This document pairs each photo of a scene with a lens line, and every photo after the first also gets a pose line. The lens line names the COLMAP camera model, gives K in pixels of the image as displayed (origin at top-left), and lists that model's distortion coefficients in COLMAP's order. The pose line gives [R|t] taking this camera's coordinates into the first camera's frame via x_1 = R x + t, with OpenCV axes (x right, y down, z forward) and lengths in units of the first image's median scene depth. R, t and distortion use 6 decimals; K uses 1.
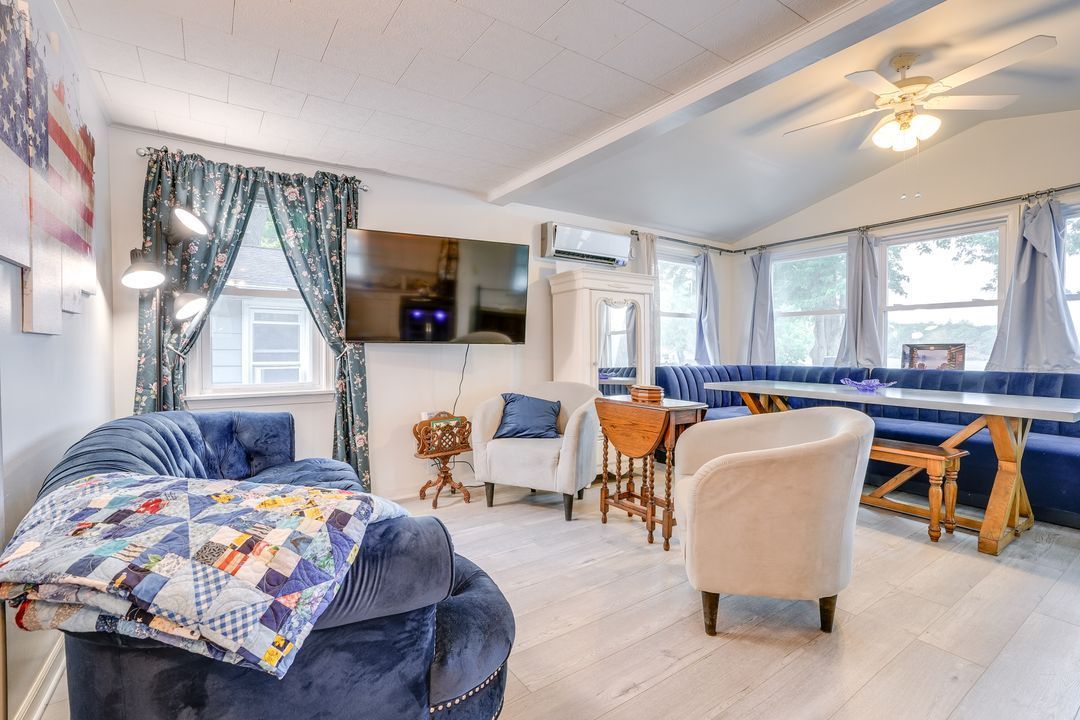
lens RADIAL K [[492.0, 0, 540.0], [0, 492.0, 360.0], [0, 0, 1]] dist [-0.049476, 0.022486]
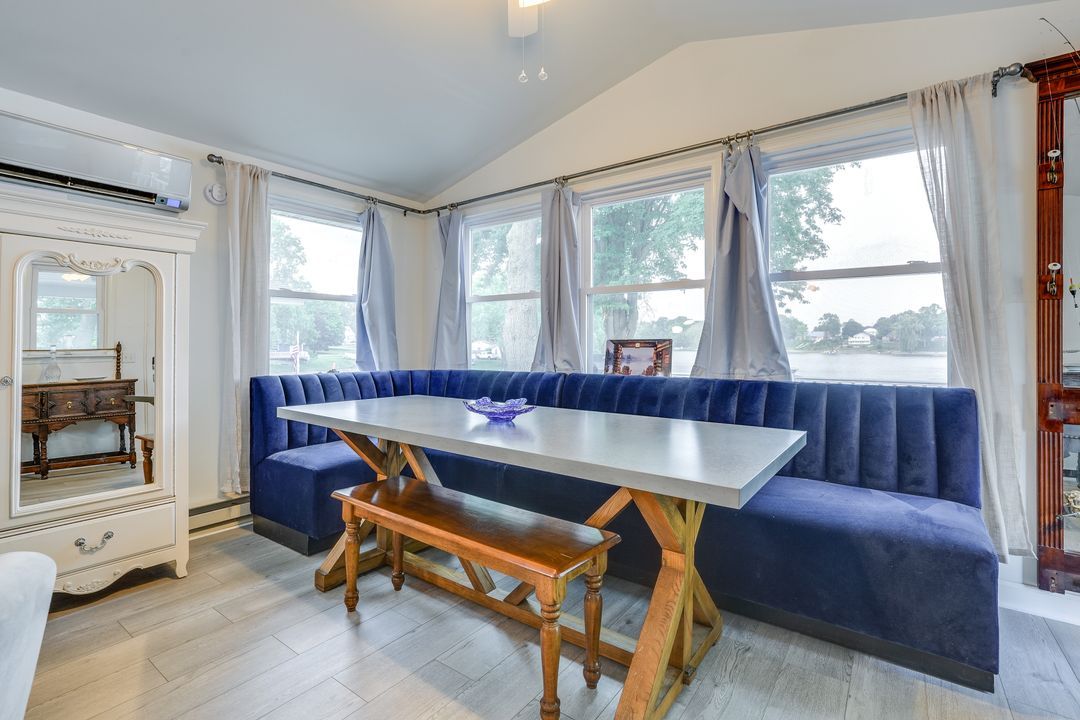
lens RADIAL K [[505.0, 0, 540.9], [0, 505.0, 339.3], [0, 0, 1]] dist [-0.026971, 0.000171]
pose [[0.945123, 0.000139, 0.326715, 0.413098], [0.010174, 0.999502, -0.029857, -0.012128], [-0.326557, 0.031543, 0.944651, 0.313180]]
